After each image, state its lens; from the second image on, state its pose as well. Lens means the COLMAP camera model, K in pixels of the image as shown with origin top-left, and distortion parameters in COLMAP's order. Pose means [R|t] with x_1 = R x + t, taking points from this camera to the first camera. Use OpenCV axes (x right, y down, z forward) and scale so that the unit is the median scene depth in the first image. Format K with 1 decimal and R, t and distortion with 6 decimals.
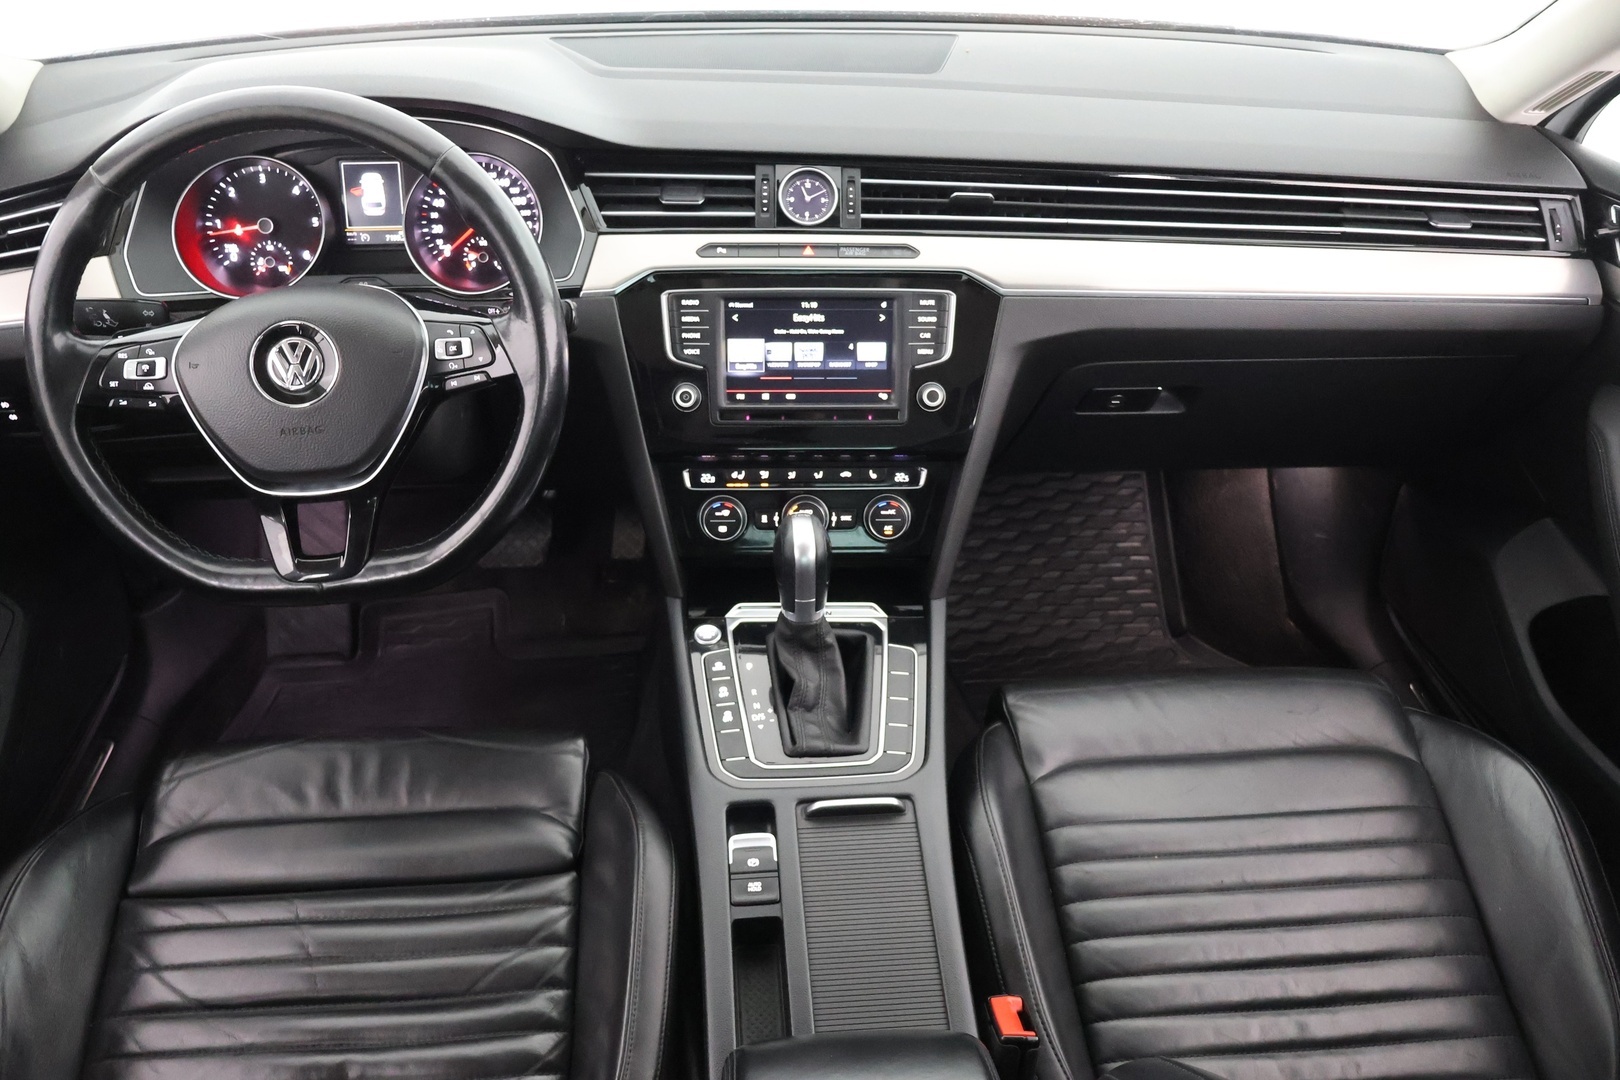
lens RADIAL K [[1357.8, 0, 801.7], [0, 1357.8, 533.4], [0, 0, 1]] dist [-0.007836, 0.002393]
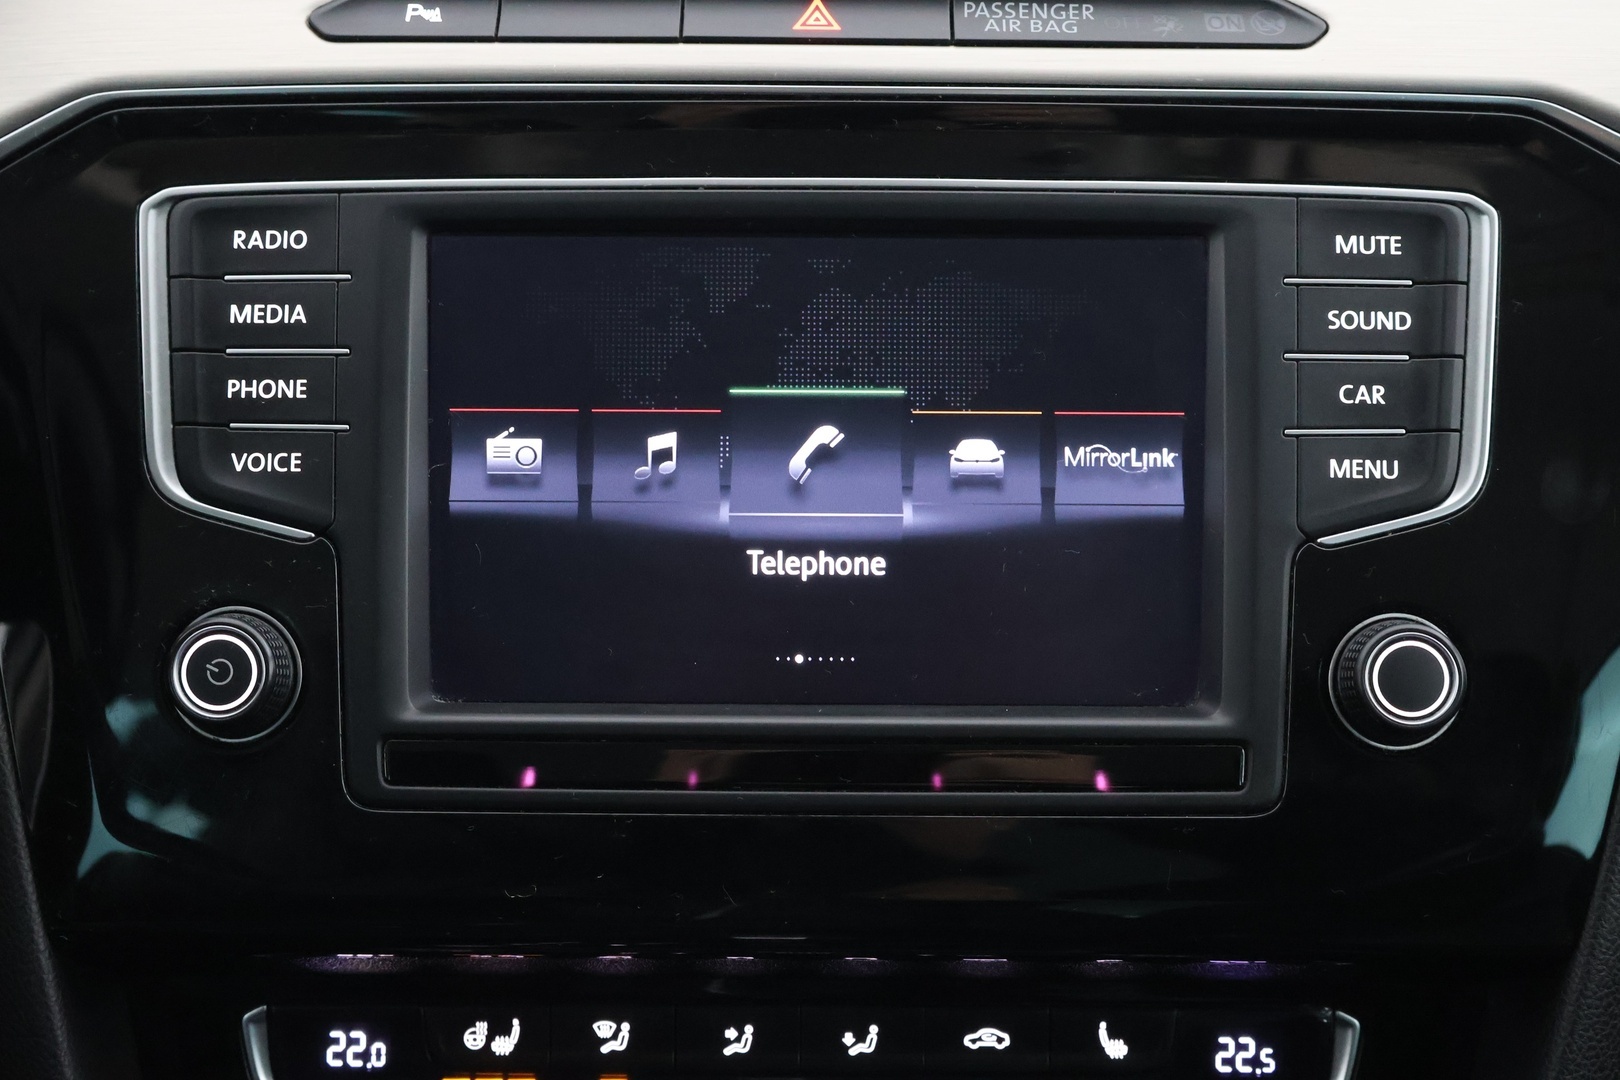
lens RADIAL K [[2380.9, 0, 805.5], [0, 2380.9, 542.5], [0, 0, 1]] dist [0.006065, 0.000000]
pose [[0.999334, 0.006058, -0.035977, 0.017128], [-0.012480, 0.983394, -0.181051, -0.053583], [0.034283, 0.181380, 0.982815, 0.624854]]
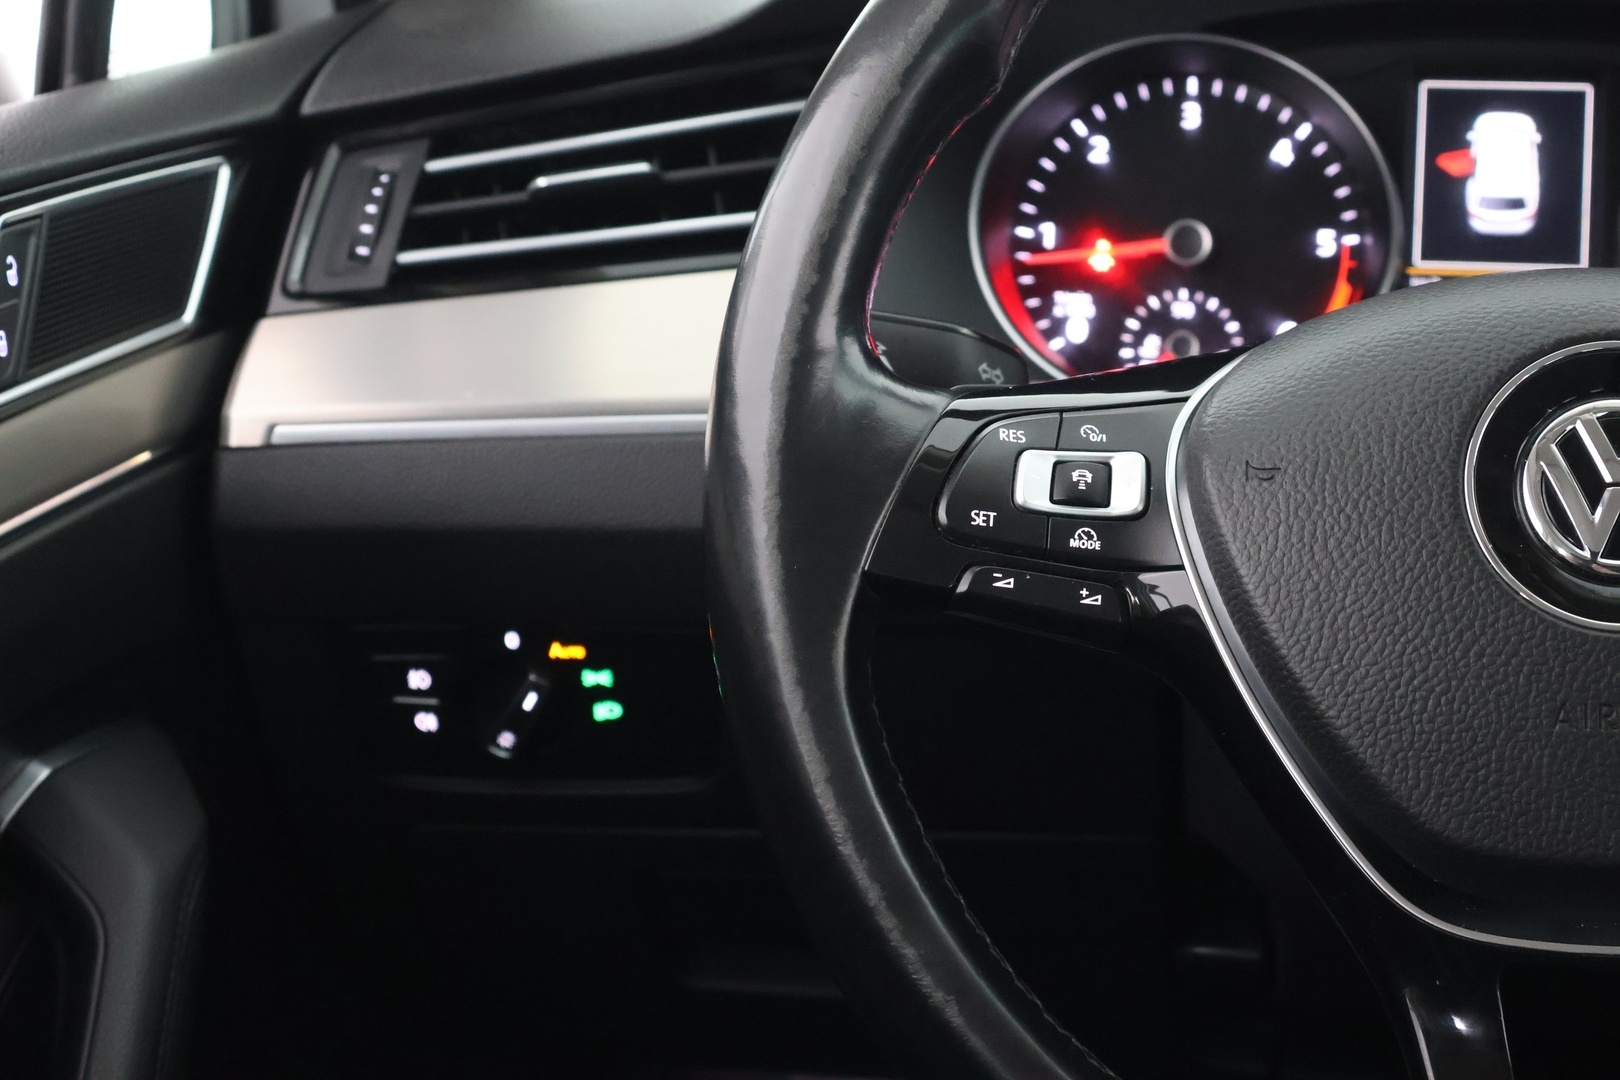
lens RADIAL K [[2891.0, 0, 806.9], [0, 2891.0, 535.4], [0, 0, 1]] dist [0.000884, 0.000000]
pose [[0.974129, 0.056042, -0.218934, -0.332297], [-0.118447, 0.951654, -0.283416, 0.063364], [0.192466, 0.302016, 0.933672, 0.328501]]
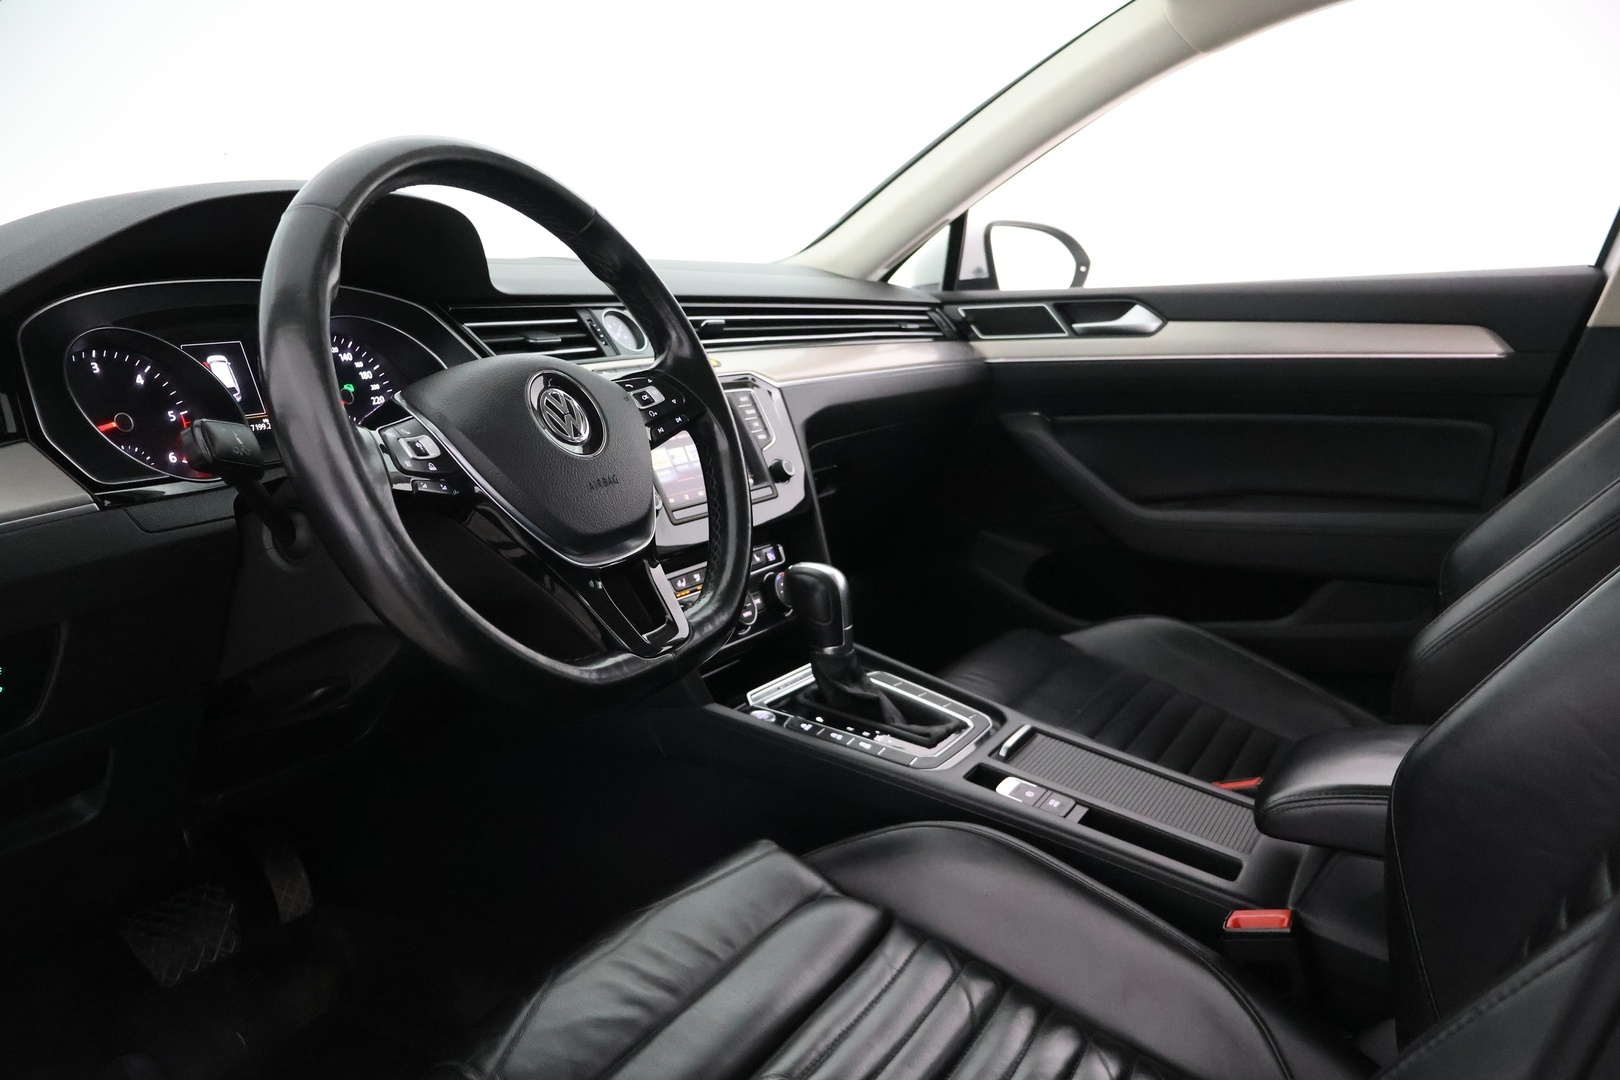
lens RADIAL K [[1357.8, 0, 811.3], [0, 1357.8, 537.2], [0, 0, 1]] dist [-0.007836, 0.002393]
pose [[0.545607, -0.180866, 0.818291, -0.825195], [0.480759, 0.867334, -0.128847, 0.104997], [-0.686428, 0.463701, 0.560177, 0.365612]]
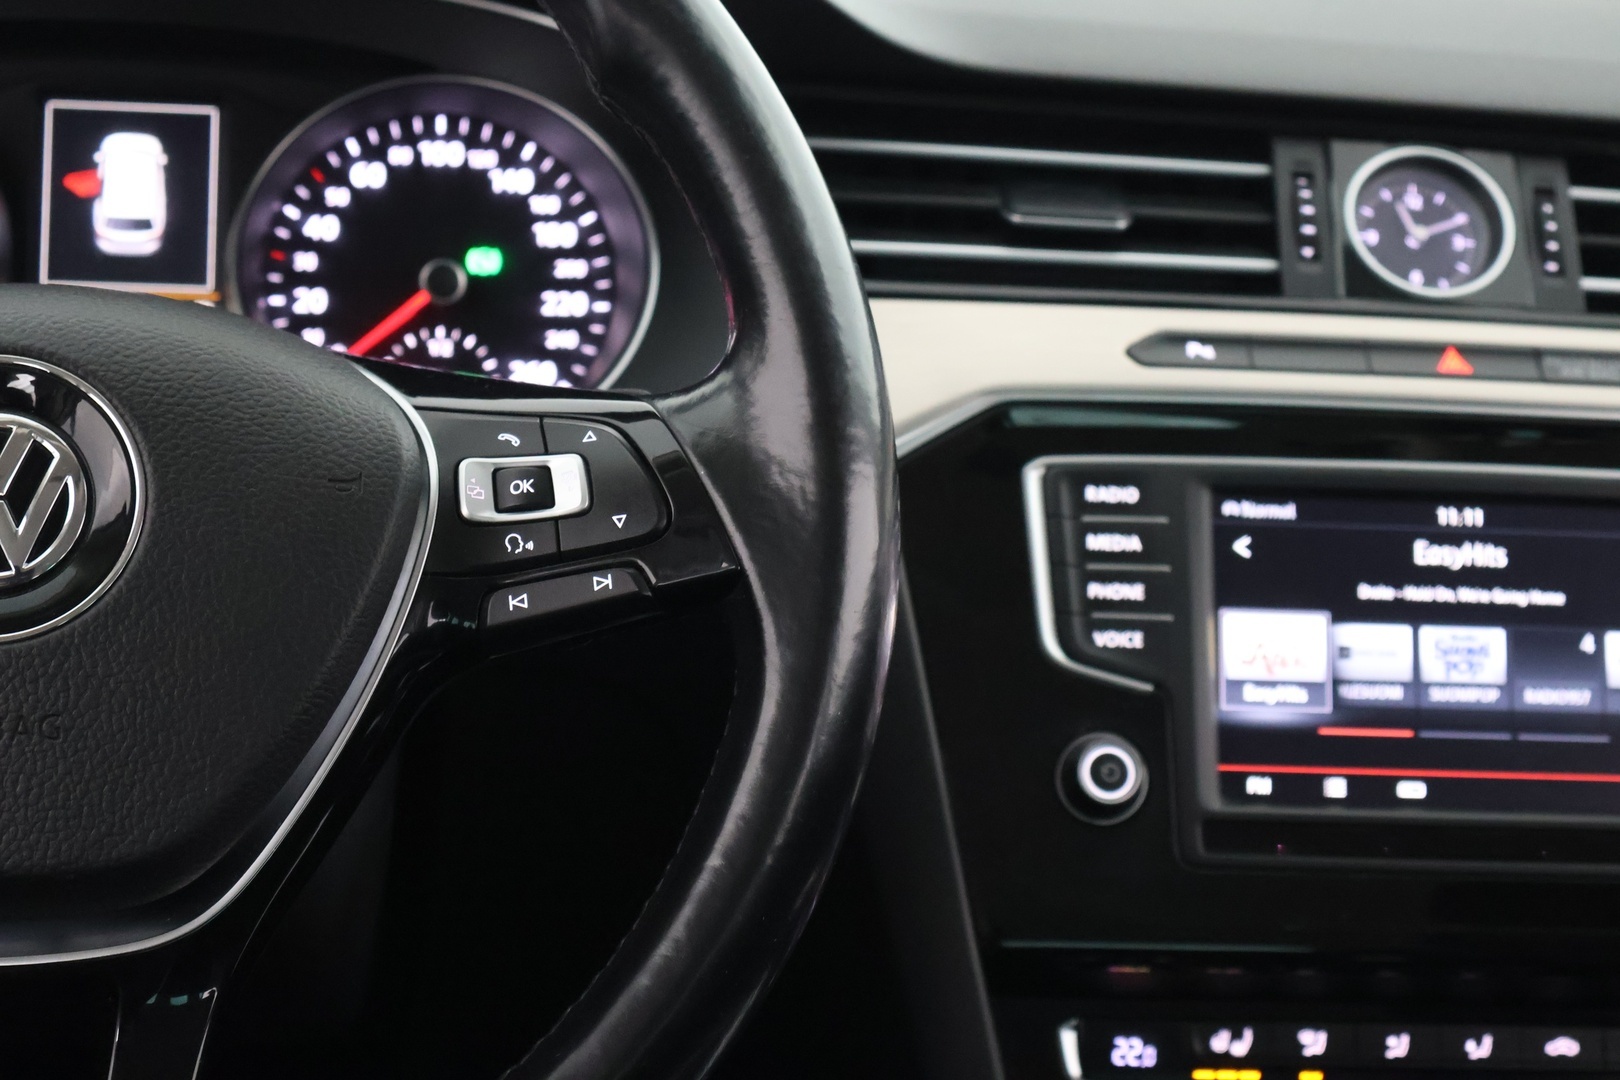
lens RADIAL K [[2891.0, 0, 807.2], [0, 2891.0, 525.7], [0, 0, 1]] dist [0.000884, 0.000000]
pose [[0.997443, 0.030808, 0.064479, -0.196788], [-0.008871, 0.948699, -0.316055, 0.057973], [-0.070908, 0.314675, 0.946547, 0.337800]]
